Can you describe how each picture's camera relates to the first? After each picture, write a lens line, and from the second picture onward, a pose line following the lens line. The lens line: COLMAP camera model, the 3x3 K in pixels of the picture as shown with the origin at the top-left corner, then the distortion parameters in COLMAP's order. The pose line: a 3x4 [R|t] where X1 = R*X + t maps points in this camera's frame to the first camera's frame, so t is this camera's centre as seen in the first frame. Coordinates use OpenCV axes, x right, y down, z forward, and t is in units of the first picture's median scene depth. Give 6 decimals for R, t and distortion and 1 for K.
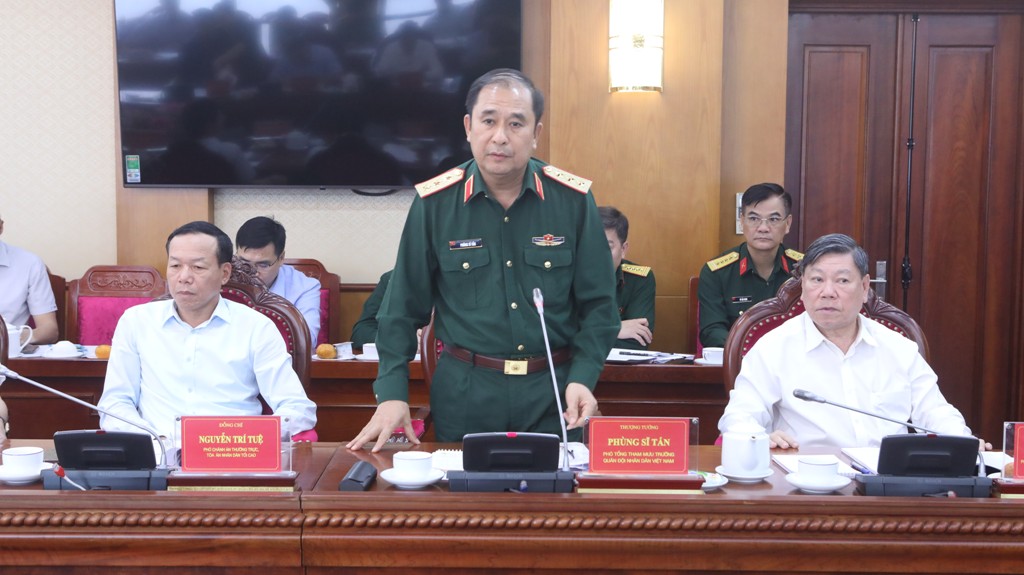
lens RADIAL K [[1629.5, 0, 514.5], [0, 1629.5, 283.6], [0, 0, 1]] dist [0.058976, 0.000000]
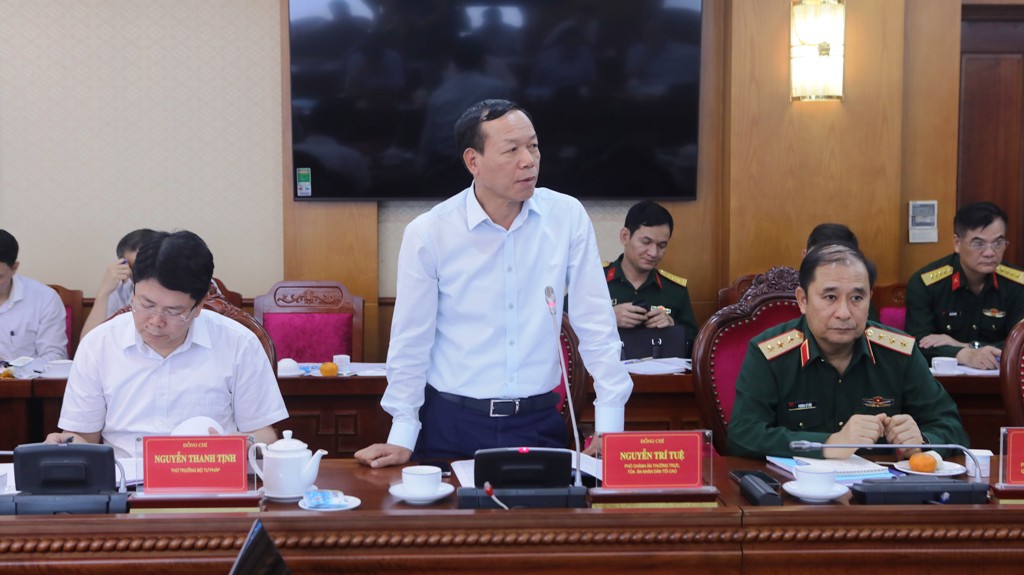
lens RADIAL K [[1663.1, 0, 513.3], [0, 1663.1, 282.8], [0, 0, 1]] dist [0.053231, 0.000000]
pose [[0.998058, -0.011570, 0.061201, -0.172313], [0.012013, 0.999904, -0.006877, -0.001809], [-0.061116, 0.007599, 0.998102, -0.001897]]
